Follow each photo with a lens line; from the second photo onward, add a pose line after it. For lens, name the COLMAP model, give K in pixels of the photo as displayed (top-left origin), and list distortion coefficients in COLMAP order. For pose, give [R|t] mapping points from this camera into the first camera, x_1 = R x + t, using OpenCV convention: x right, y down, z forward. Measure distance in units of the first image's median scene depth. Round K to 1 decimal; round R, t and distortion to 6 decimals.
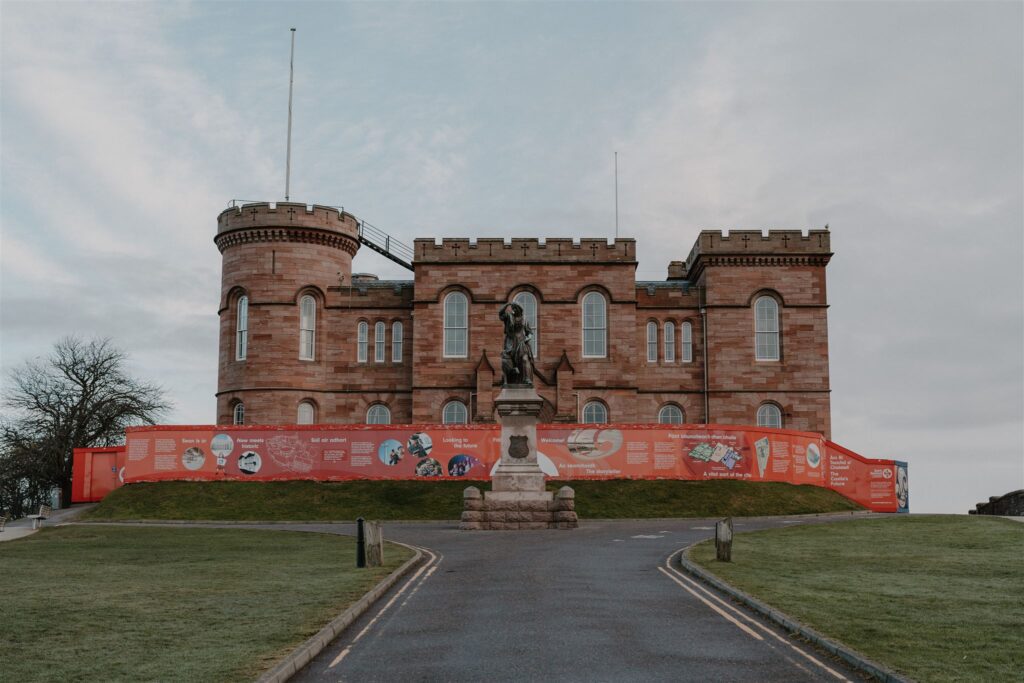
lens RADIAL K [[1410.3, 0, 512.0], [0, 1410.3, 341.5], [0, 0, 1]] dist [-0.004506, 0.122823]
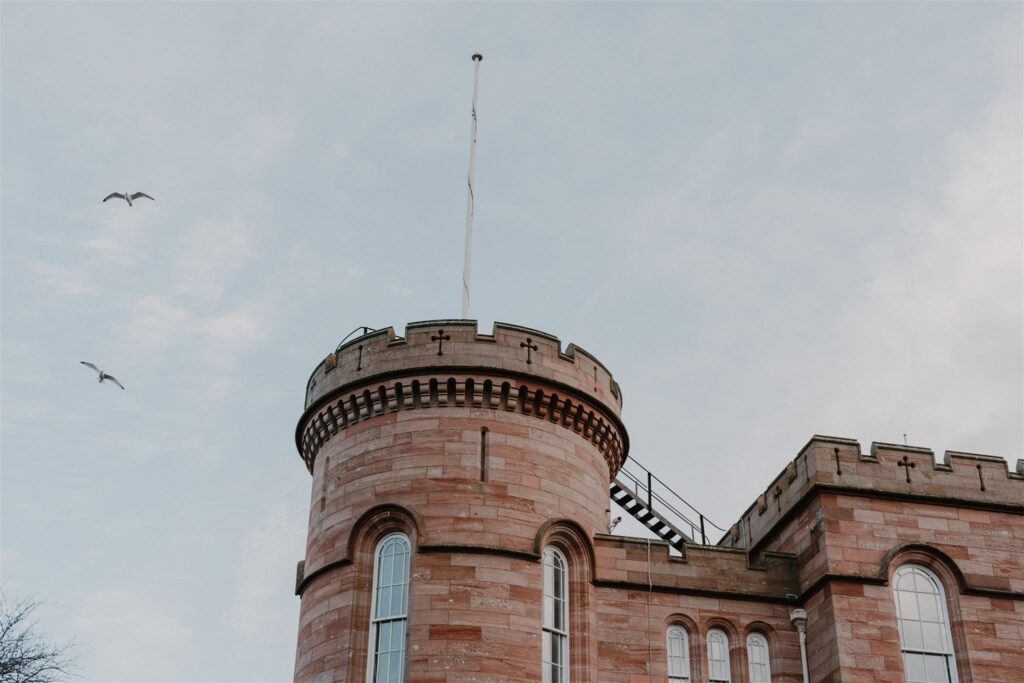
lens RADIAL K [[1410.3, 0, 512.0], [0, 1410.3, 341.5], [0, 0, 1]] dist [-0.004506, 0.122823]
pose [[0.975295, 0.123529, 0.183141, -0.239258], [-0.048548, 0.928628, -0.367822, 0.062425], [-0.215507, 0.349843, 0.911683, 0.616100]]
